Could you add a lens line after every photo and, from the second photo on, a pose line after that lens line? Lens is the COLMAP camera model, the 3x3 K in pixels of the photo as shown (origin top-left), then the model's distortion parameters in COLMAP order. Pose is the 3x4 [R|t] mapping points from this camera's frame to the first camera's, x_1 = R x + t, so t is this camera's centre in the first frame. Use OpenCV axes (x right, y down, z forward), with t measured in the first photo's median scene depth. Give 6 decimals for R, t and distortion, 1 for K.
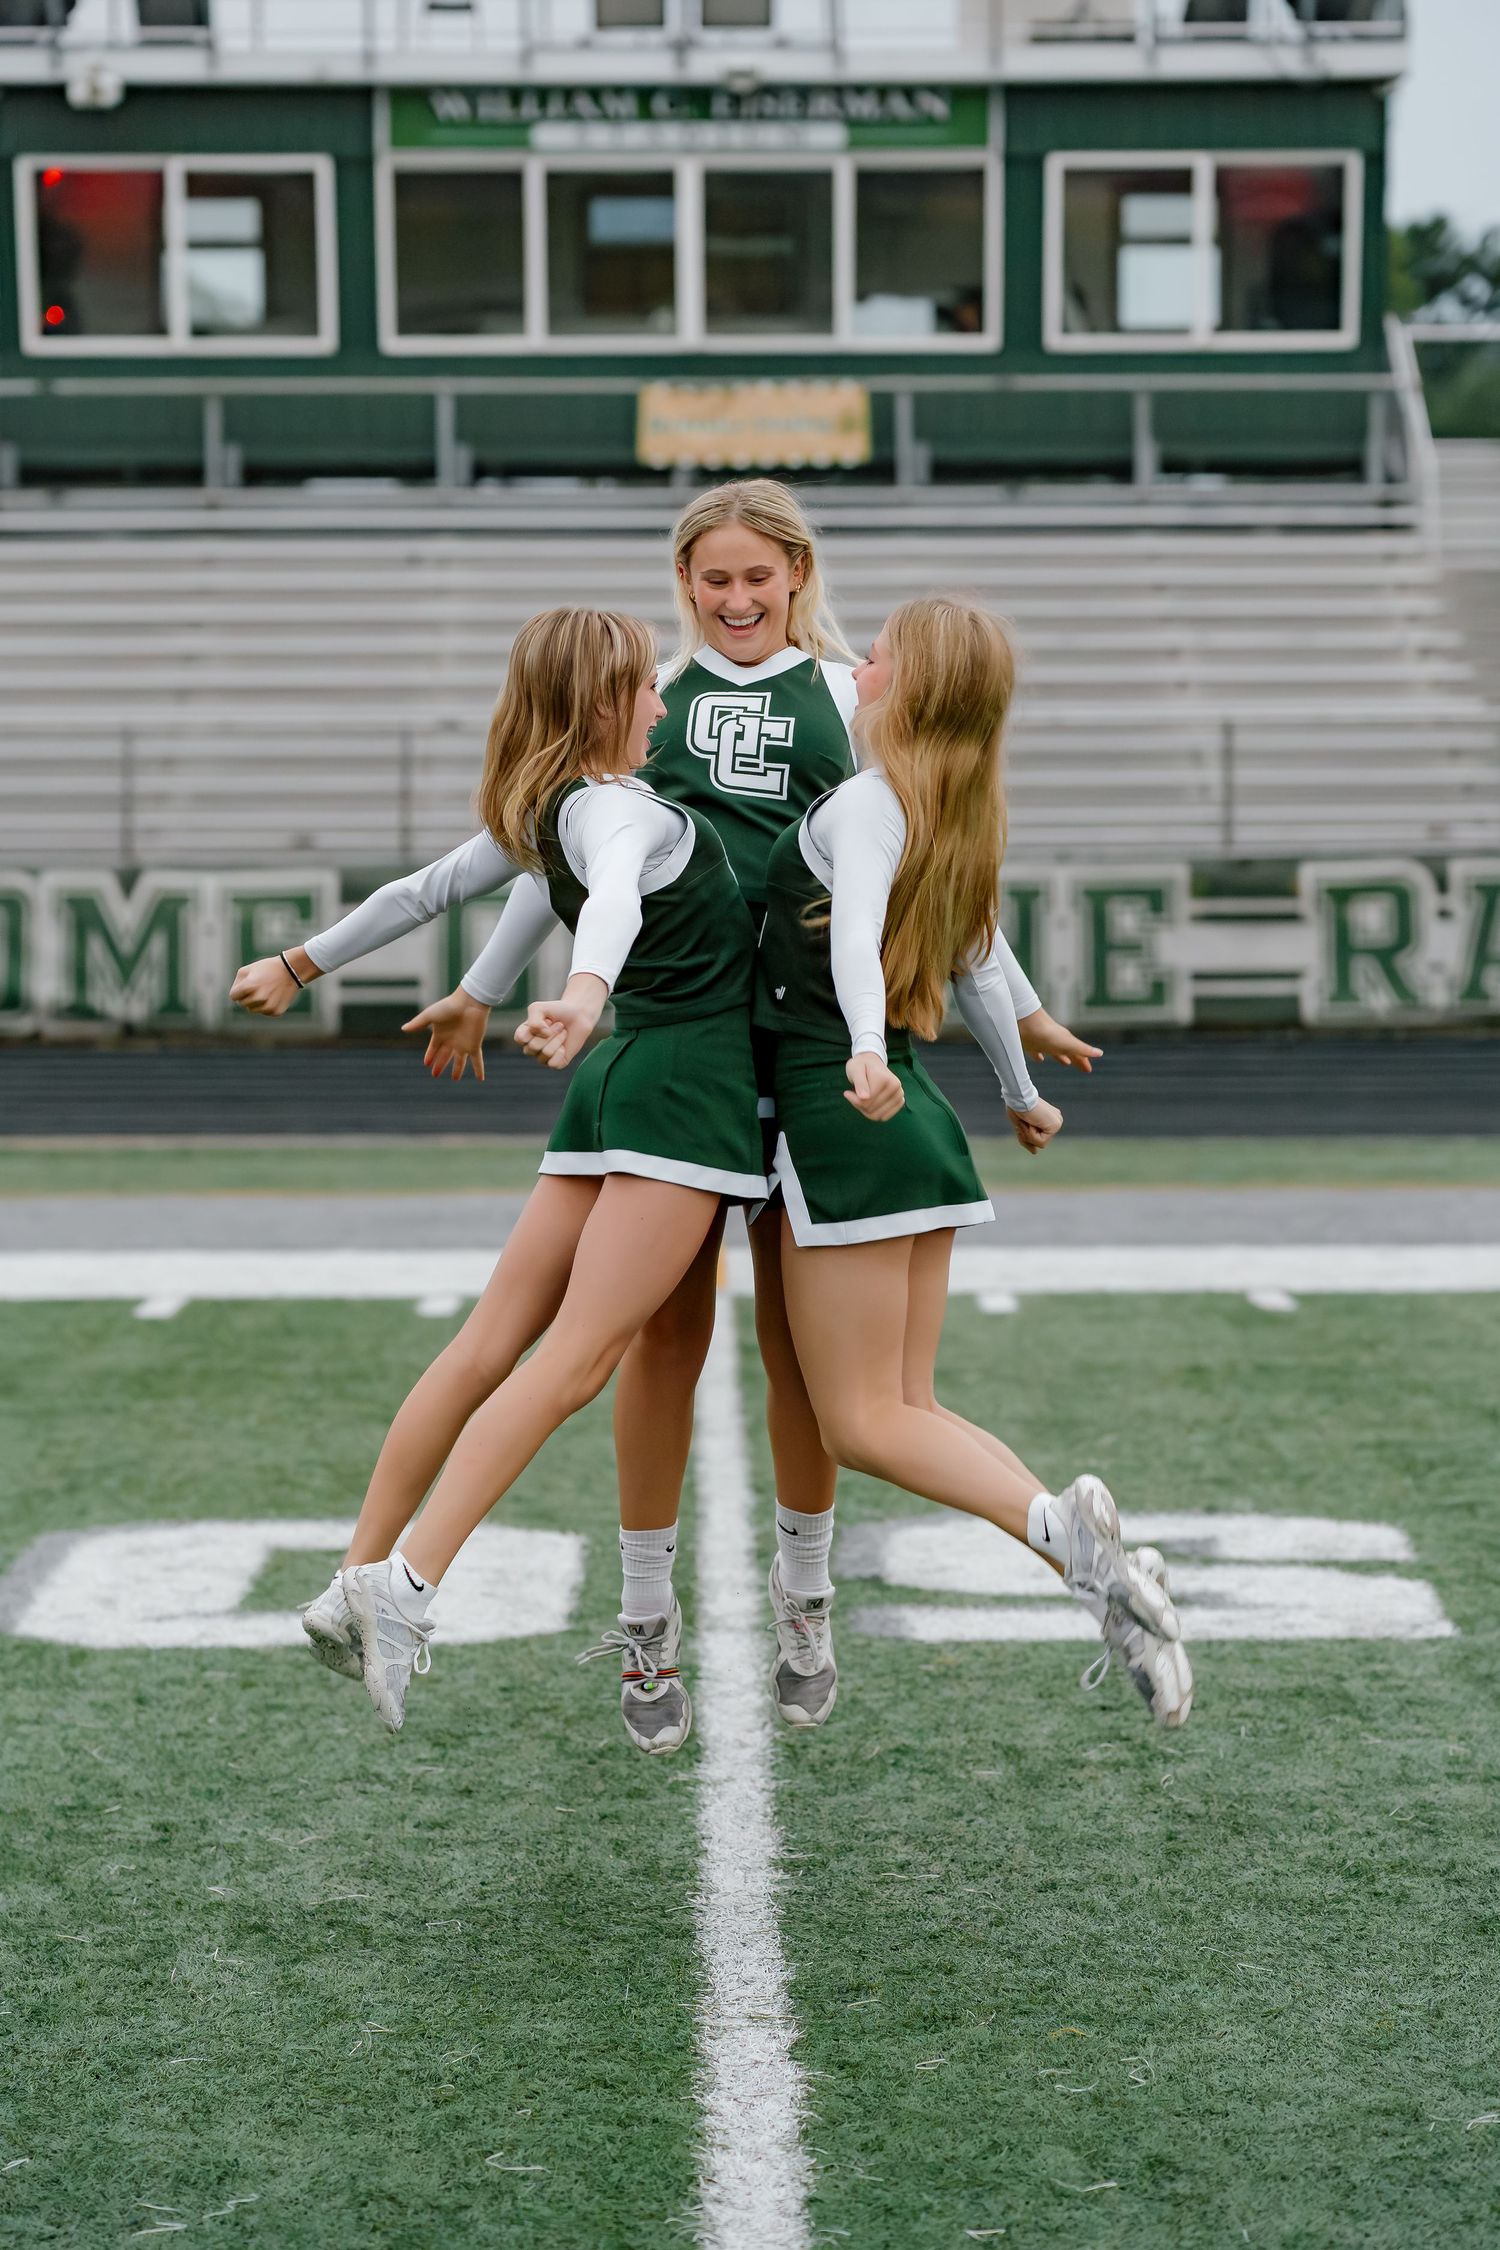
lens RADIAL K [[5397.0, 0, 739.8], [0, 5397.0, 1126.5], [0, 0, 1]] dist [-0.007377, 0.696375]
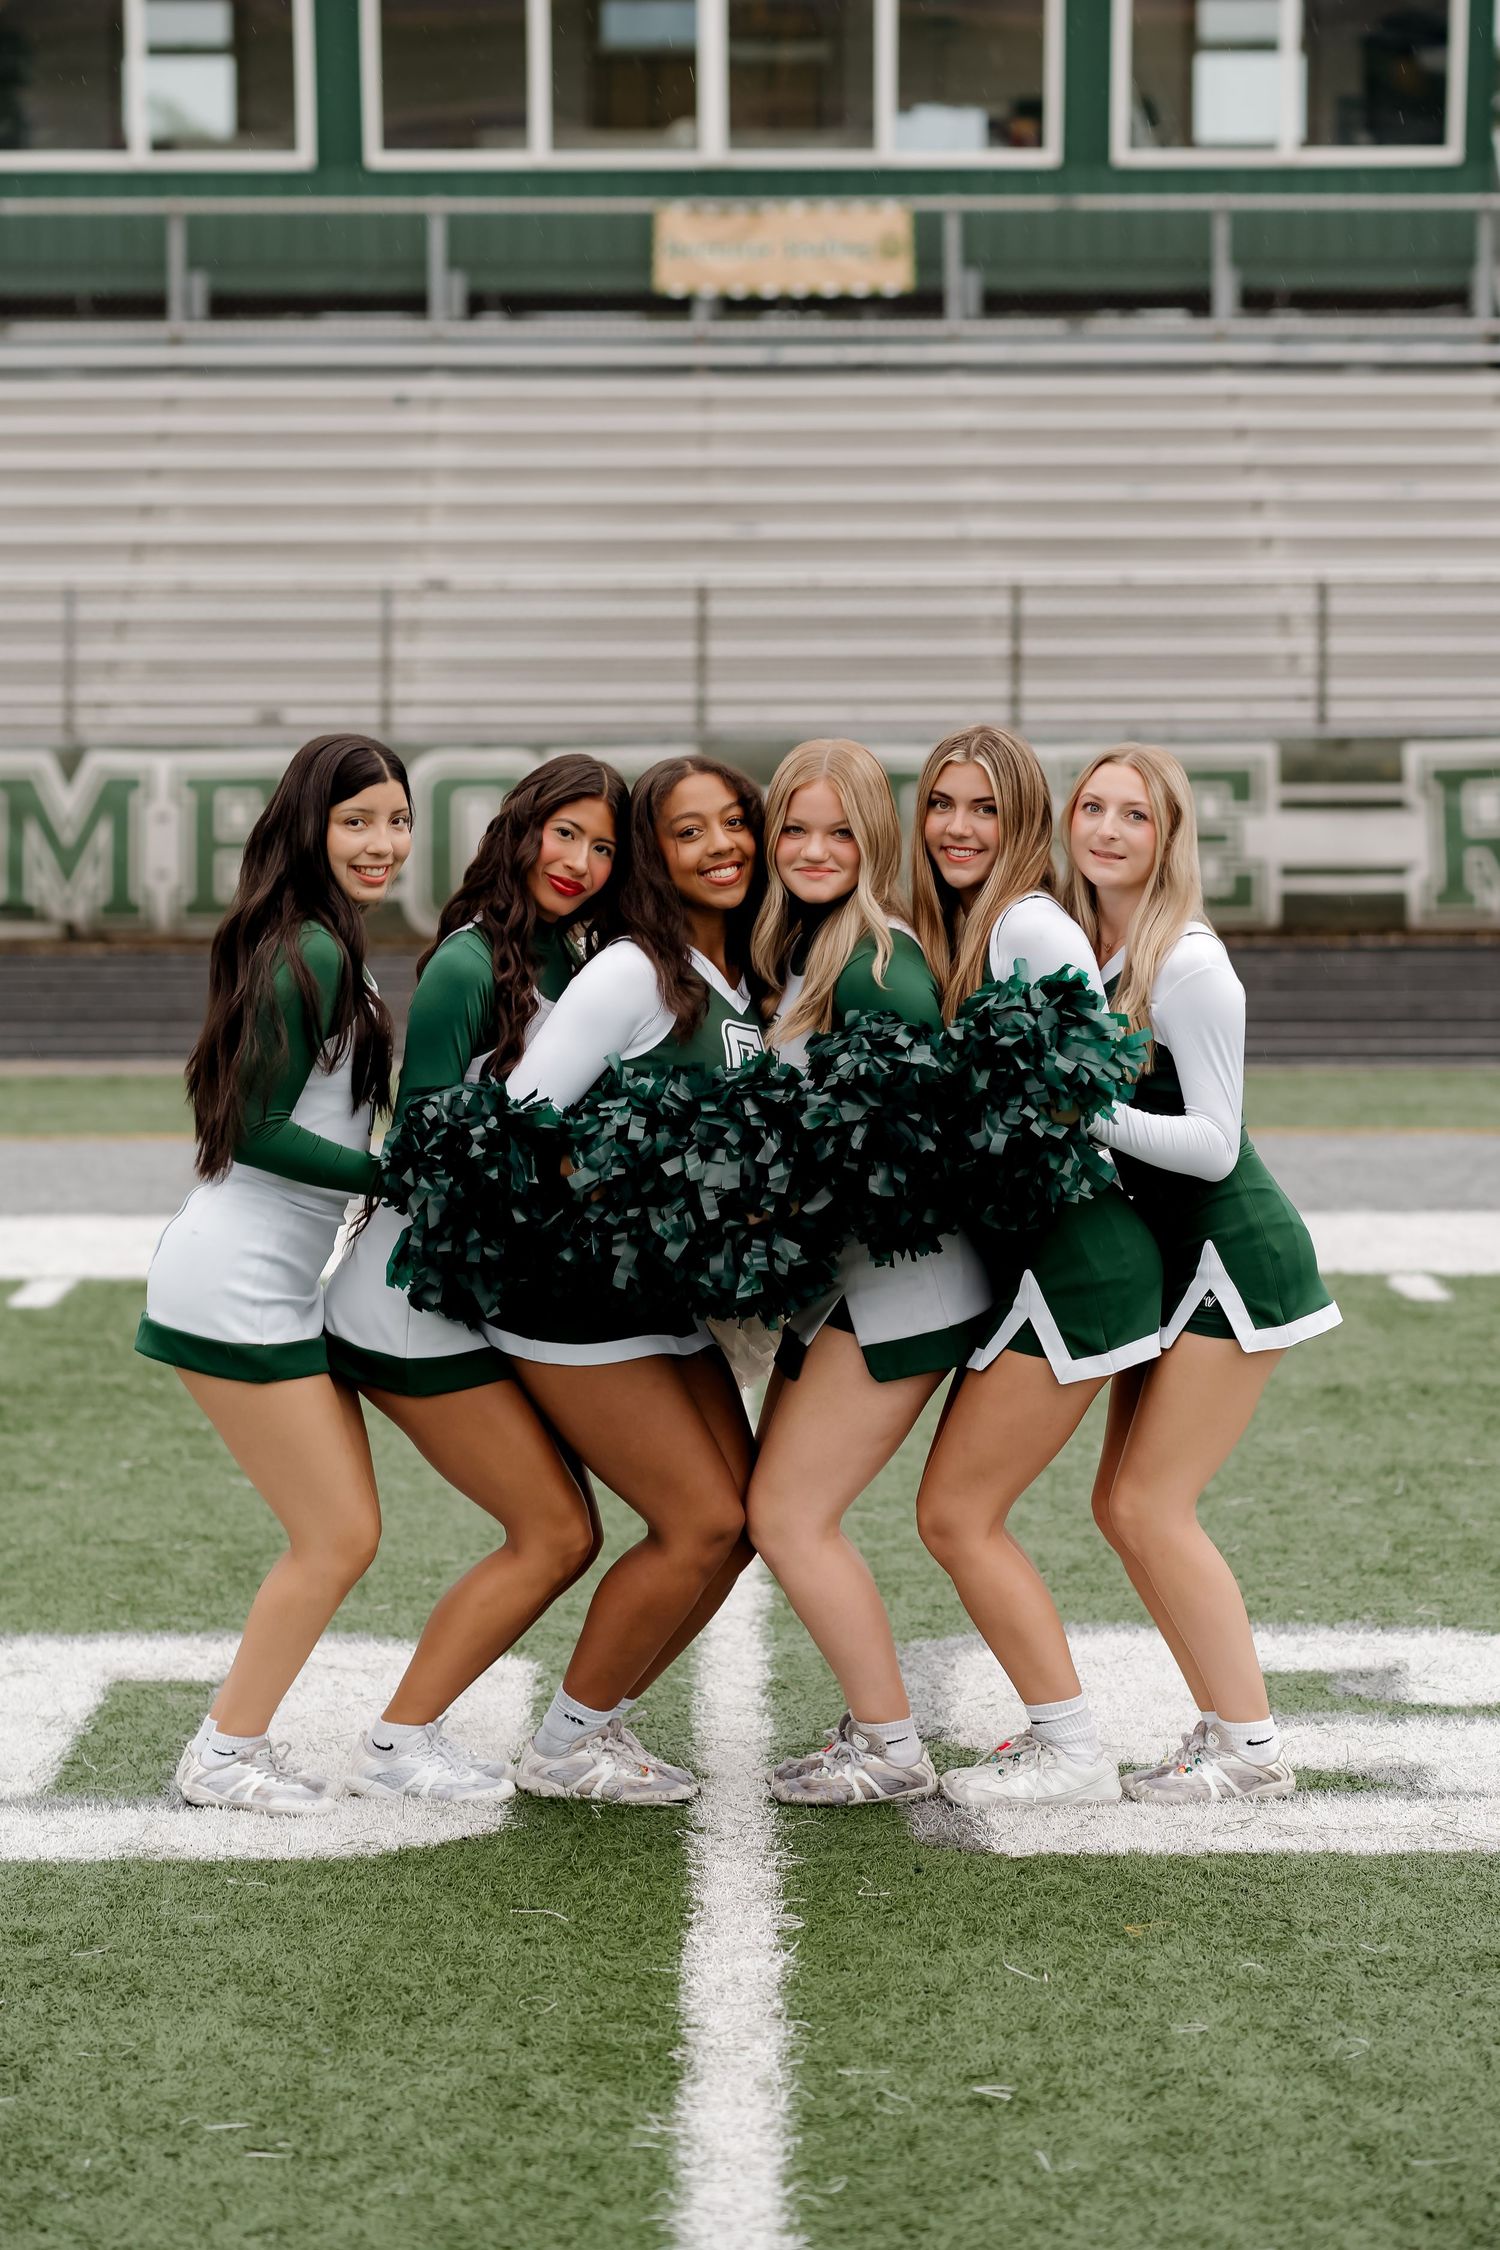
lens RADIAL K [[5488.7, 0, 751.9], [0, 5488.7, 1121.6], [0, 0, 1]] dist [-0.020635, 0.213910]
pose [[0.999991, 0.001930, -0.003771, 0.001530], [-0.001853, 0.999788, 0.020491, -0.007172], [0.003809, -0.020484, 0.999783, 0.138211]]
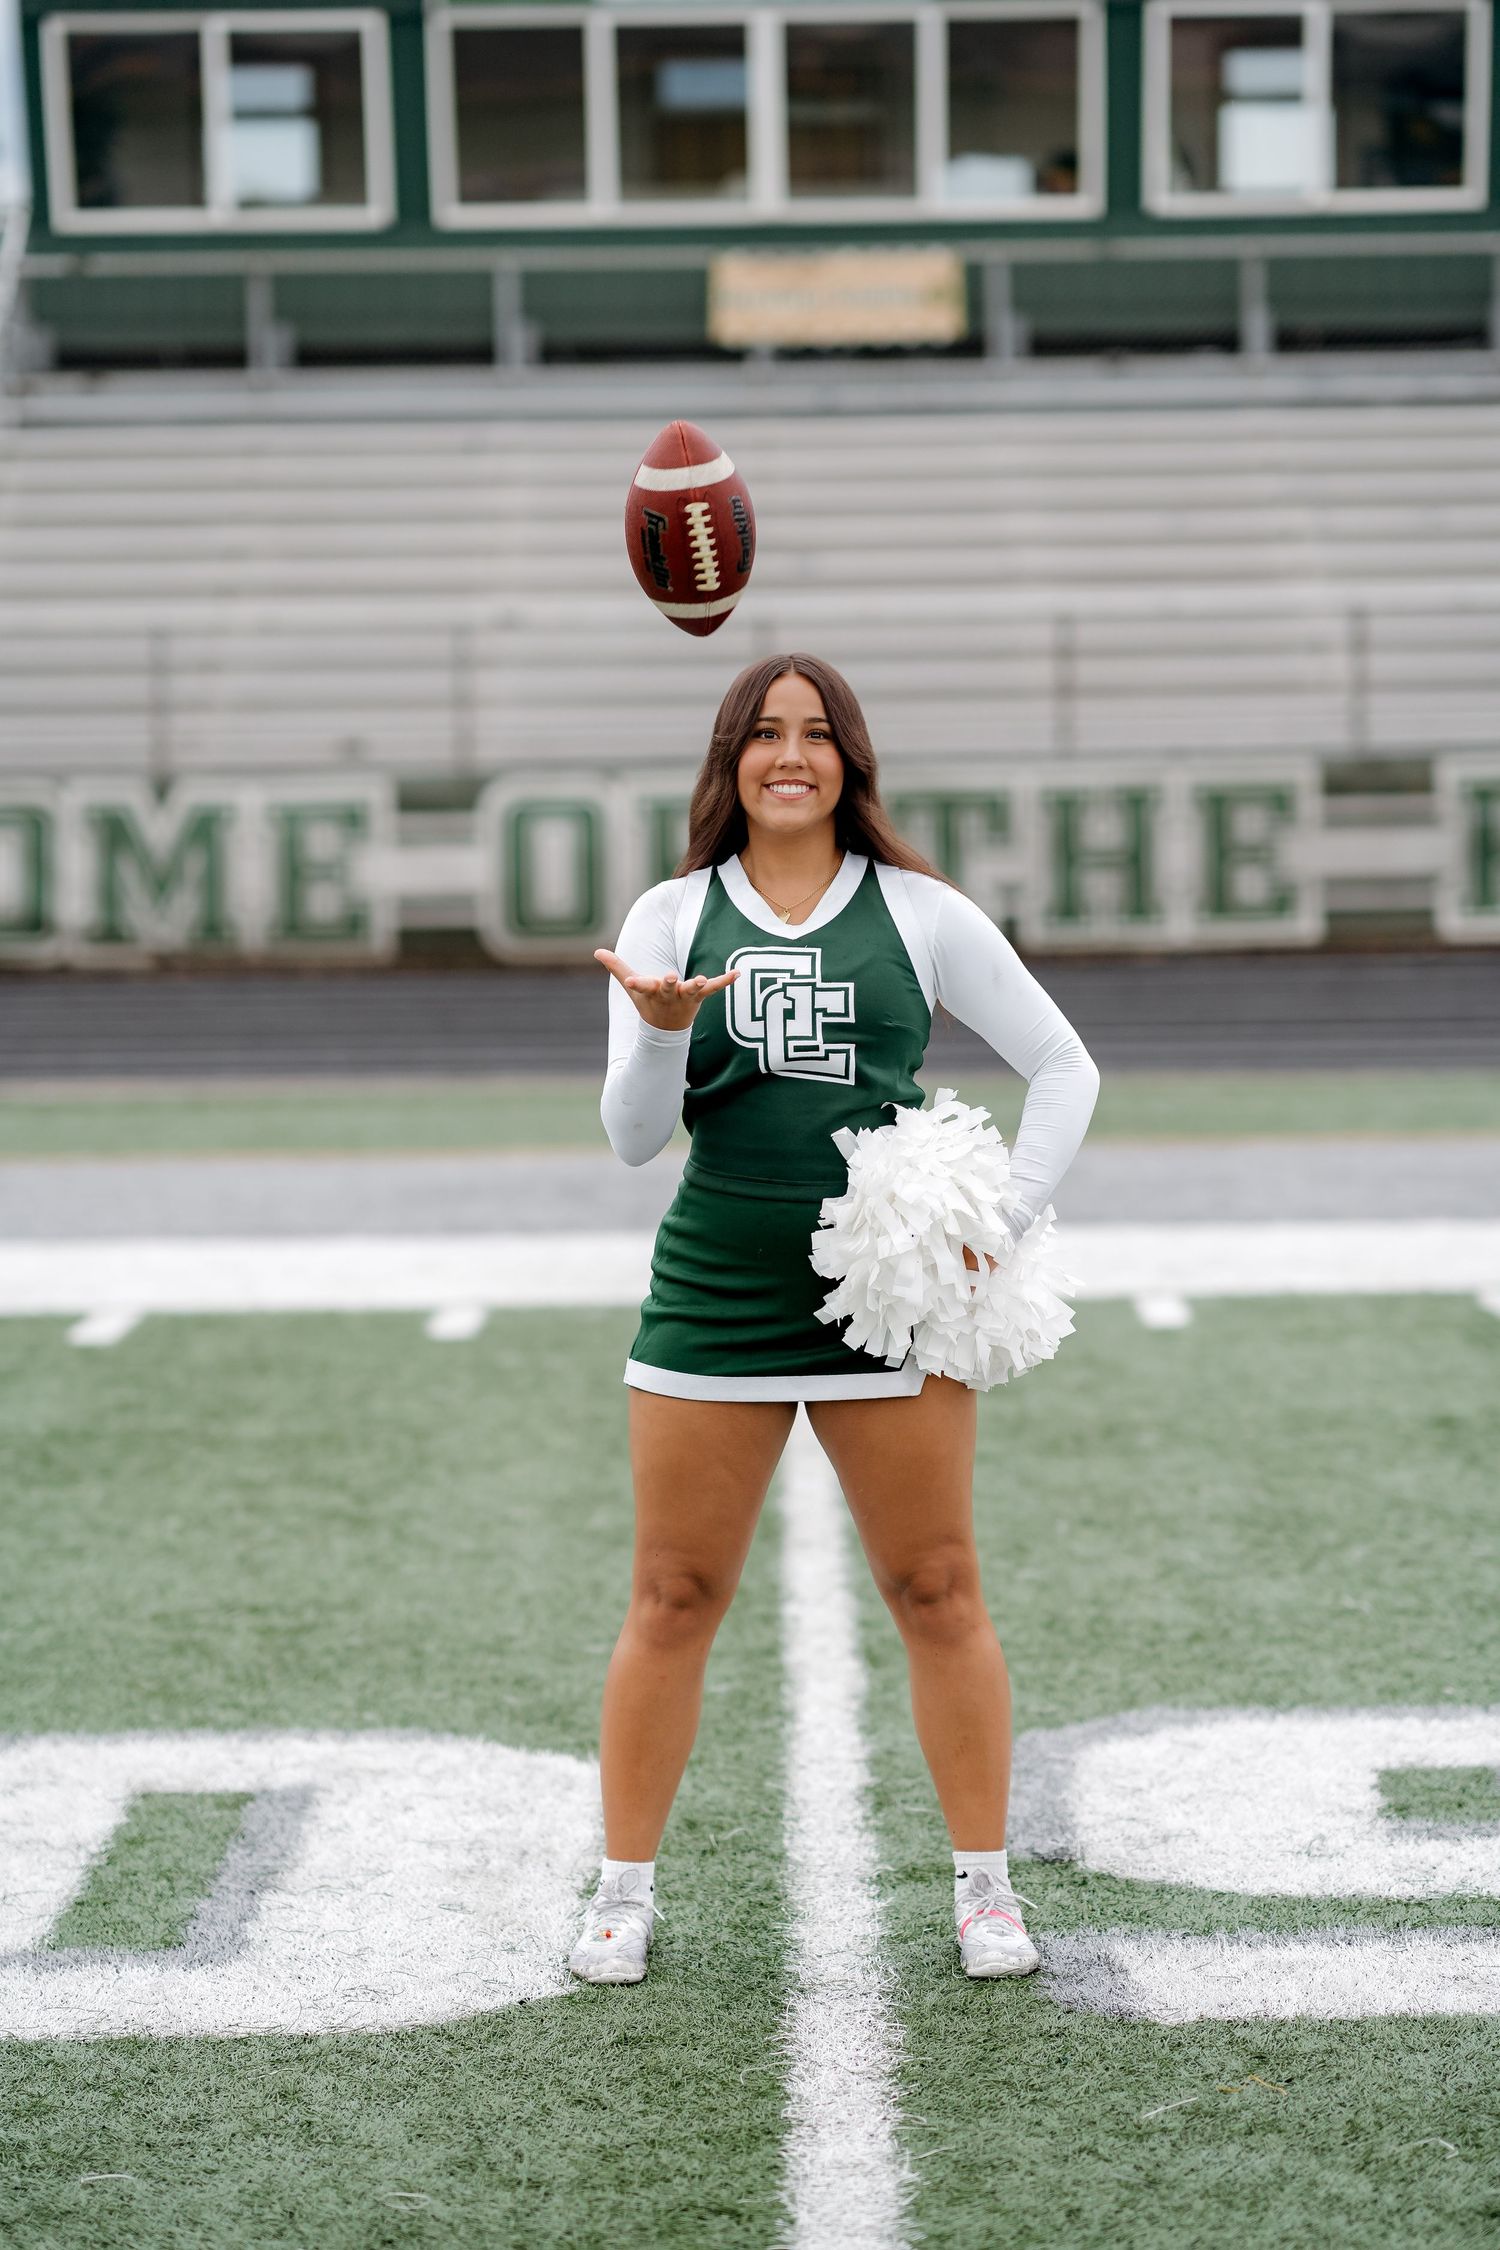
lens RADIAL K [[4882.1, 0, 767.8], [0, 4882.1, 1195.2], [0, 0, 1]] dist [0.028458, 0.014748]
pose [[0.999881, -0.009657, -0.012018, -0.001036], [0.010091, 0.999278, 0.036634, -0.008510], [0.011655, -0.036751, 0.999256, 0.220216]]
